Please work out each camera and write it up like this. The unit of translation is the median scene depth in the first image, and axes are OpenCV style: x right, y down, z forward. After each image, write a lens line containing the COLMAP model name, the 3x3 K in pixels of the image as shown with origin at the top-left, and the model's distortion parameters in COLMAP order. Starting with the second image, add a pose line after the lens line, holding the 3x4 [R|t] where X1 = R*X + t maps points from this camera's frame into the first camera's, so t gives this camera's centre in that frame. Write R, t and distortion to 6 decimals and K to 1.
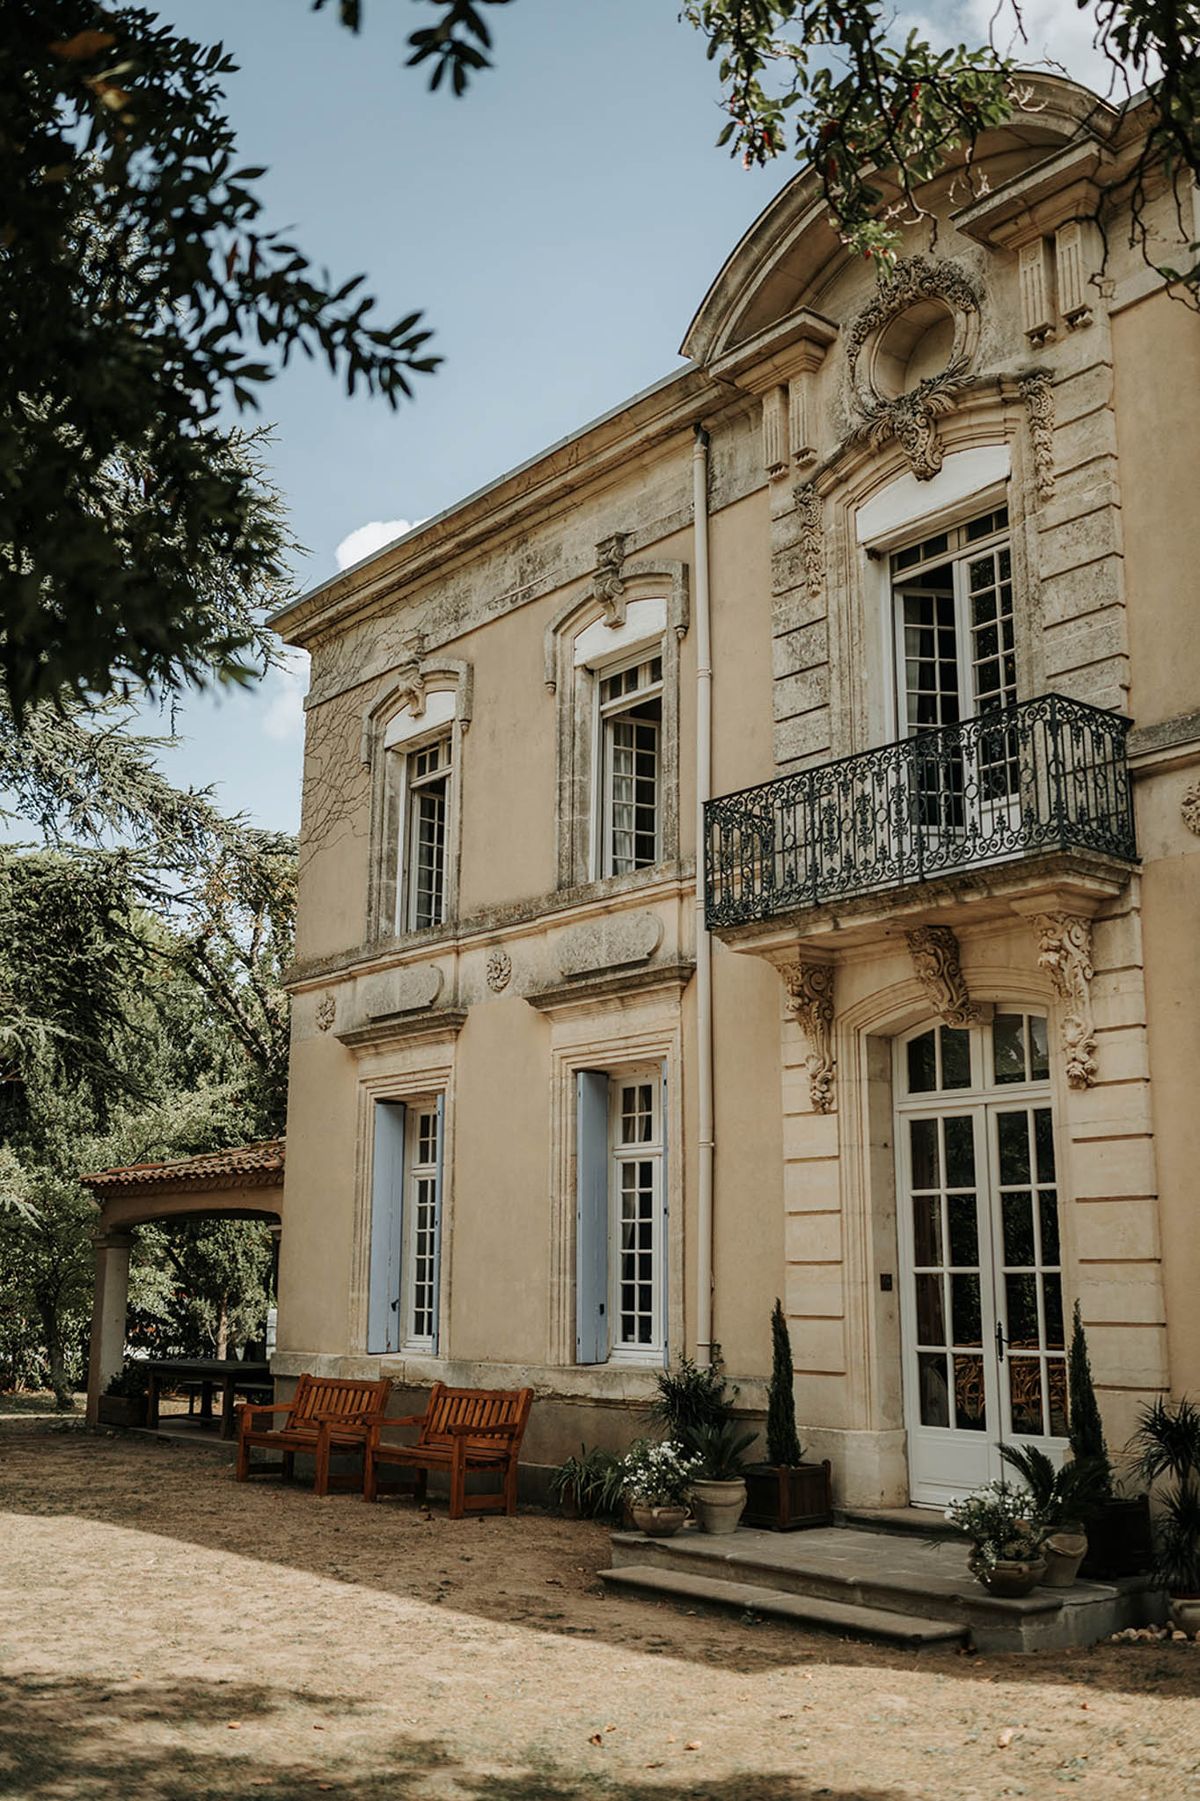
lens RADIAL K [[1757.3, 0, 594.0], [0, 1757.3, 900.6], [0, 0, 1]] dist [-0.049534, 0.000000]
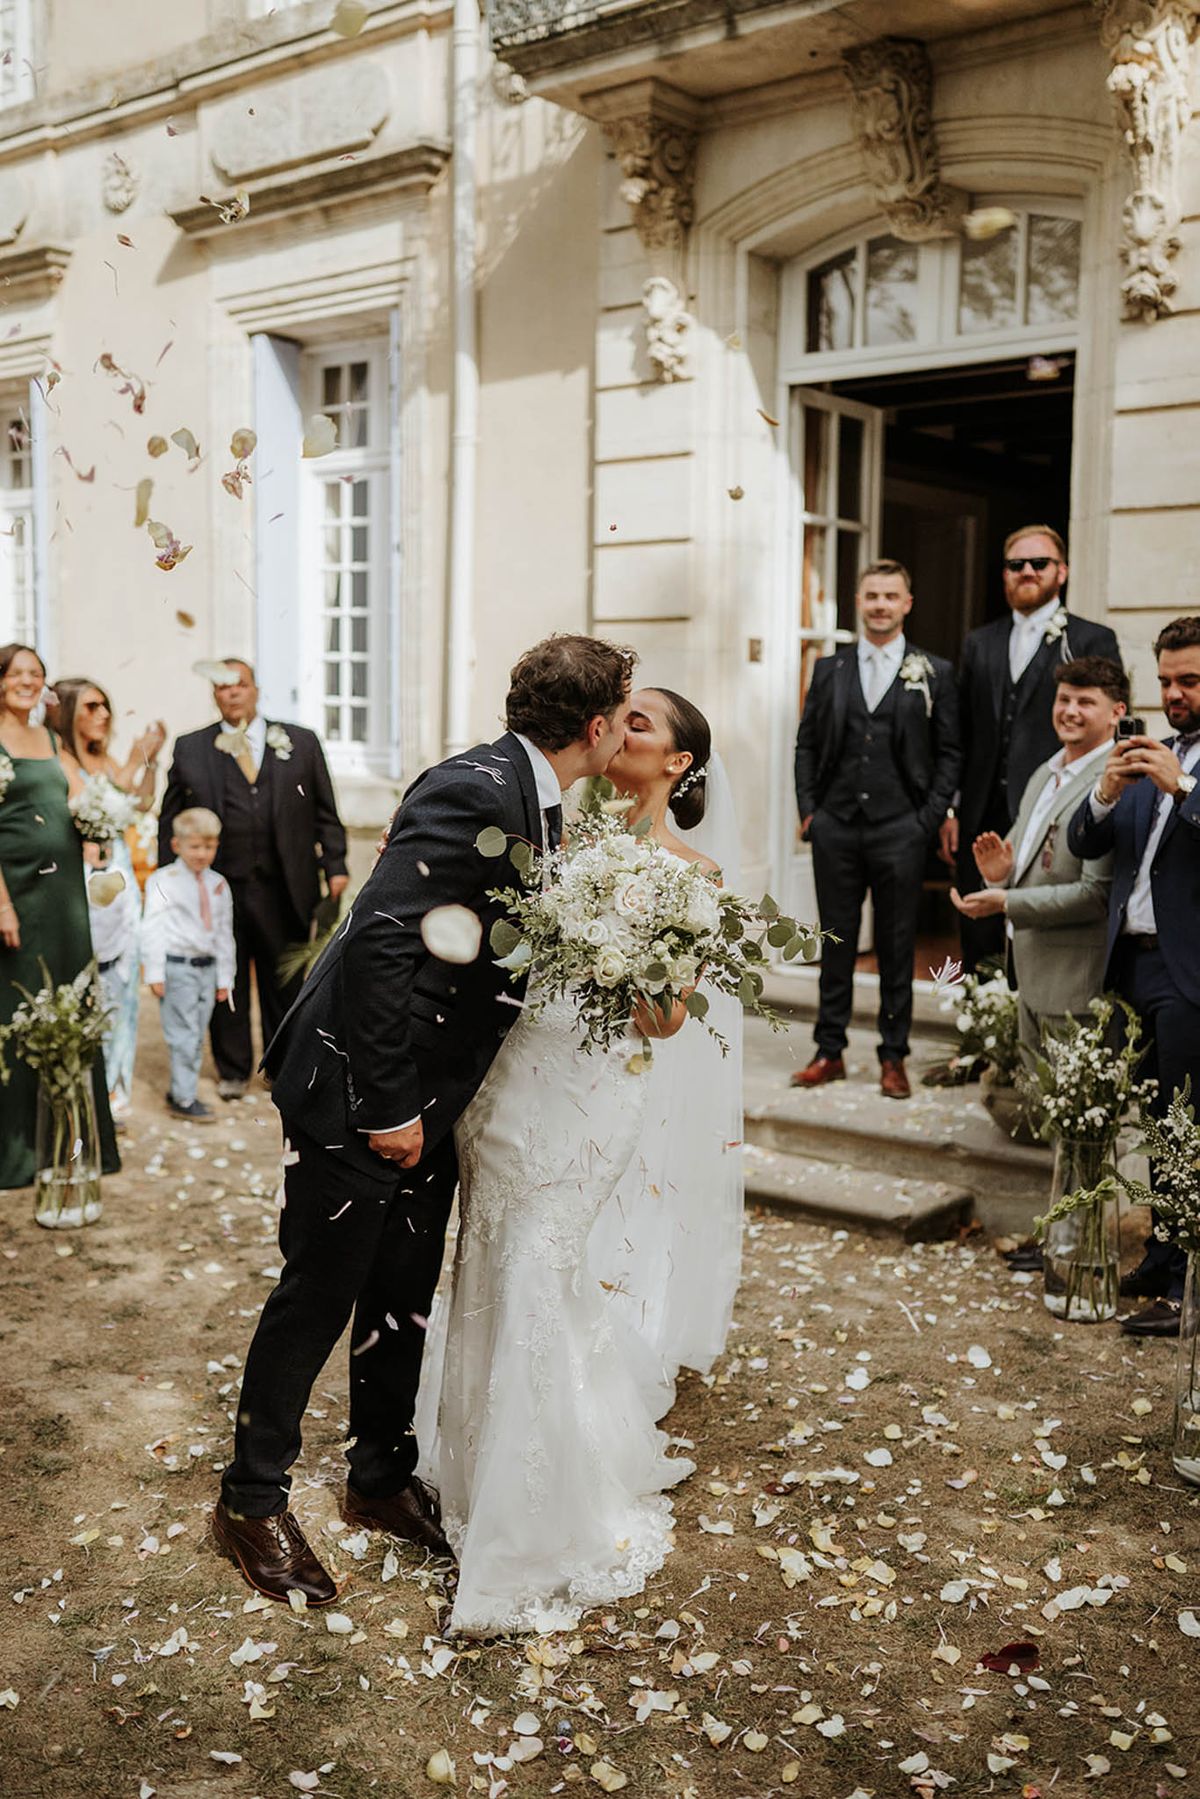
lens RADIAL K [[1755.4, 0, 600.0], [0, 1755.4, 894.4], [0, 0, 1]] dist [-0.049534, 0.000000]
pose [[0.977312, -0.015469, 0.211241, -0.027464], [-0.051099, 0.950652, 0.306024, 0.107145], [-0.205551, -0.309875, 0.928292, 0.377006]]
